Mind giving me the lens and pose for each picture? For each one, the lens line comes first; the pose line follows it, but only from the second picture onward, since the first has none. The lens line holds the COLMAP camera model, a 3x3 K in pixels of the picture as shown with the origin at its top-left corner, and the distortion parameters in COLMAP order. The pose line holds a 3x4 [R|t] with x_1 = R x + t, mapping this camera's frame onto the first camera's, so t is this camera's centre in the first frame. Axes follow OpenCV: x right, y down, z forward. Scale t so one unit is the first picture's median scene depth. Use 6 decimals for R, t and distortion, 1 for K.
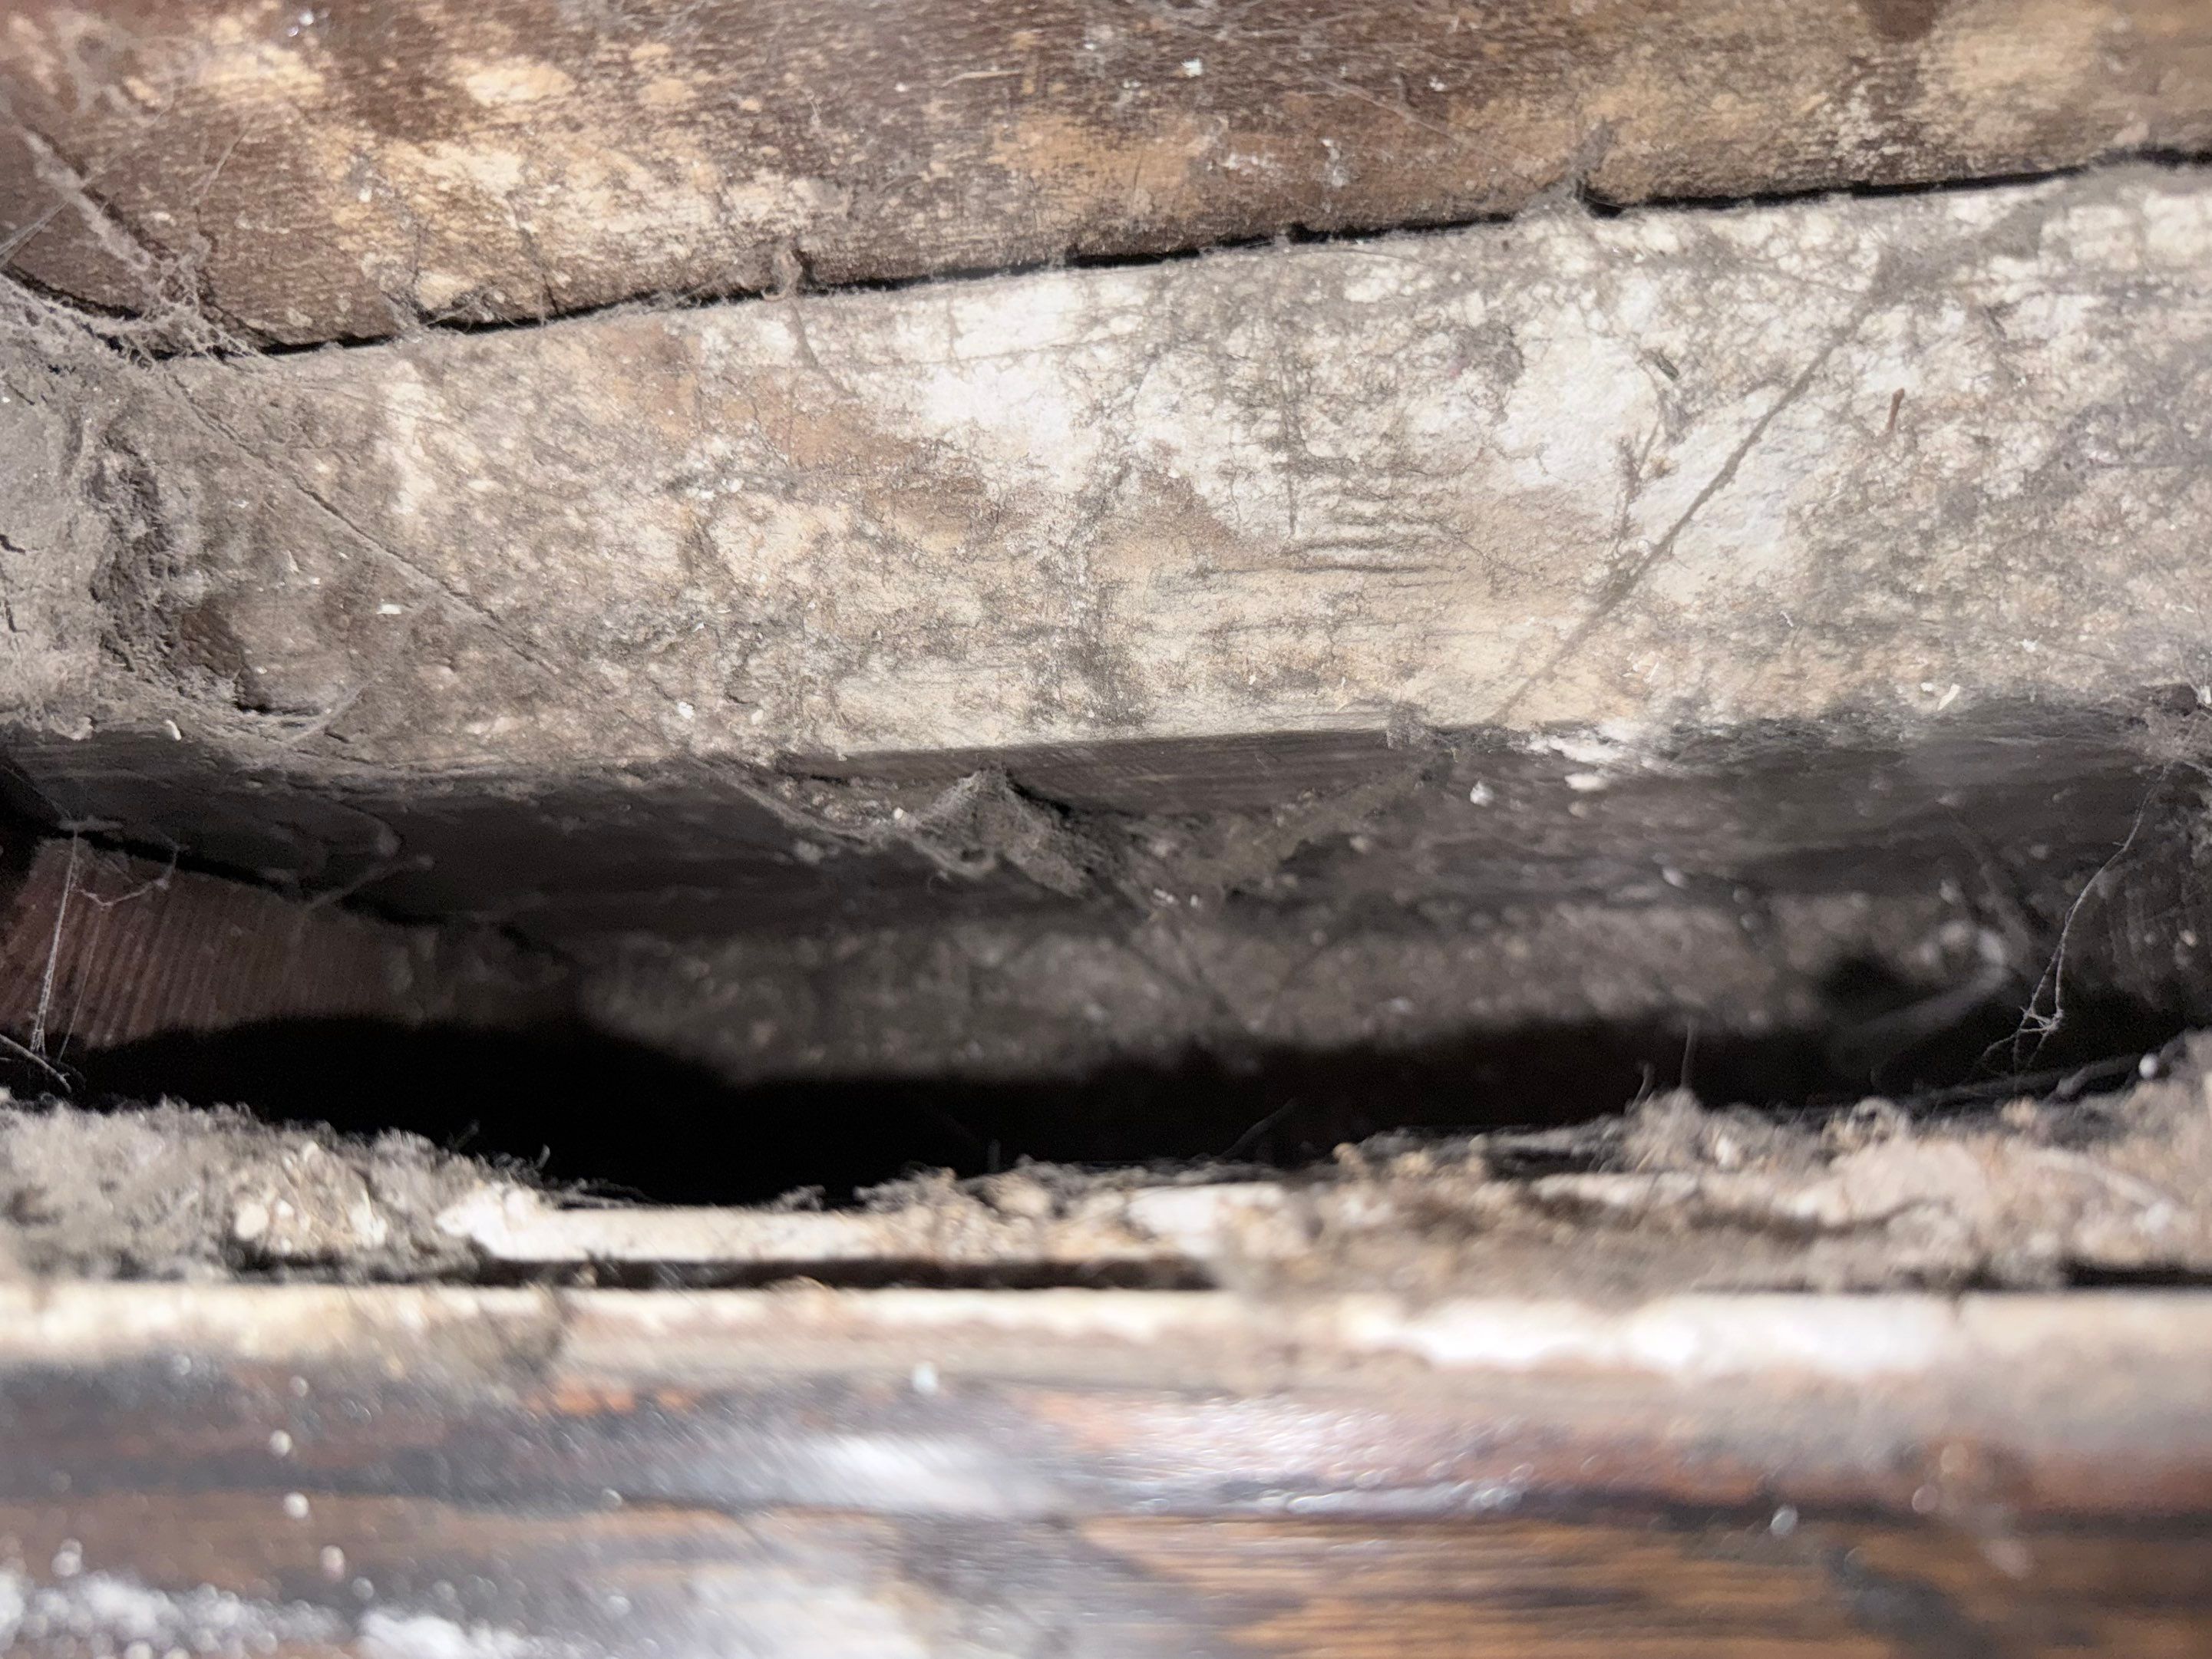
lens RADIAL K [[1645.3, 0, 1091.1], [0, 1645.3, 833.6], [0, 0, 1]] dist [-0.006005, -0.023672]
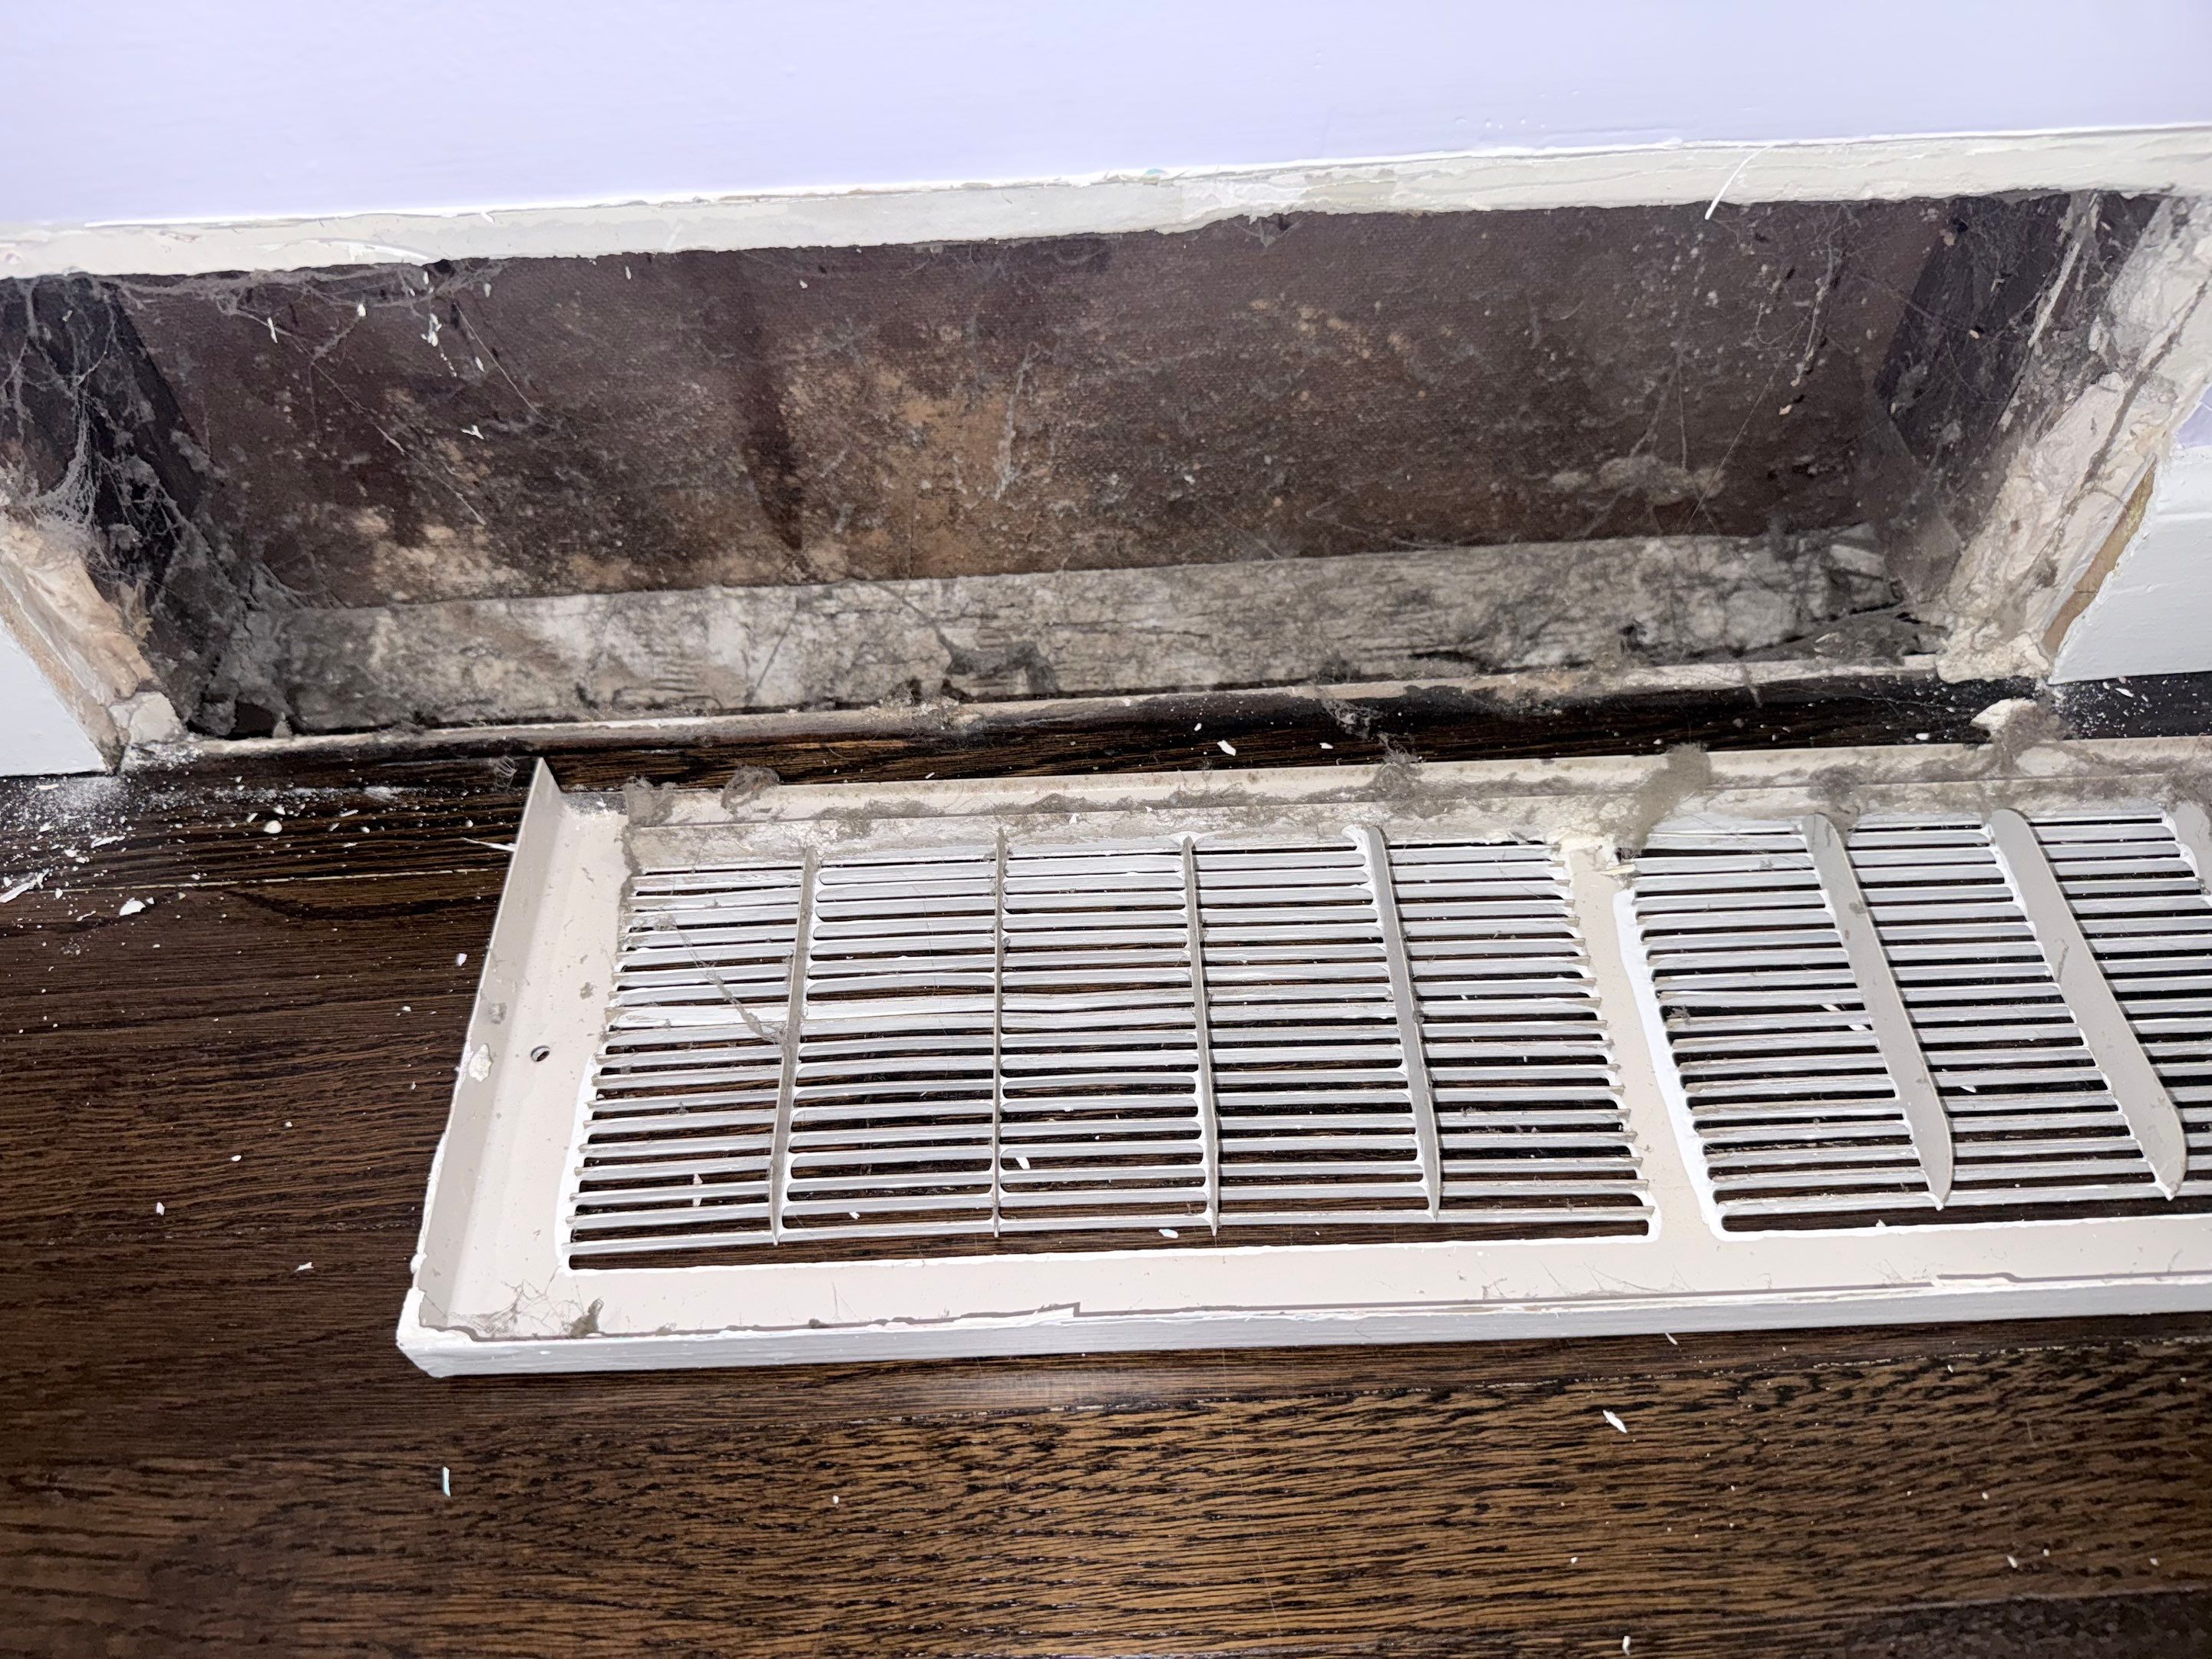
lens RADIAL K [[1645.3, 0, 1112.1], [0, 1645.3, 836.0], [0, 0, 1]] dist [-0.006005, -0.023672]
pose [[0.986192, 0.055847, 0.155908, 0.598841], [0.014665, 0.908276, -0.418114, 1.691635], [-0.164958, 0.414627, 0.894915, -2.246082]]
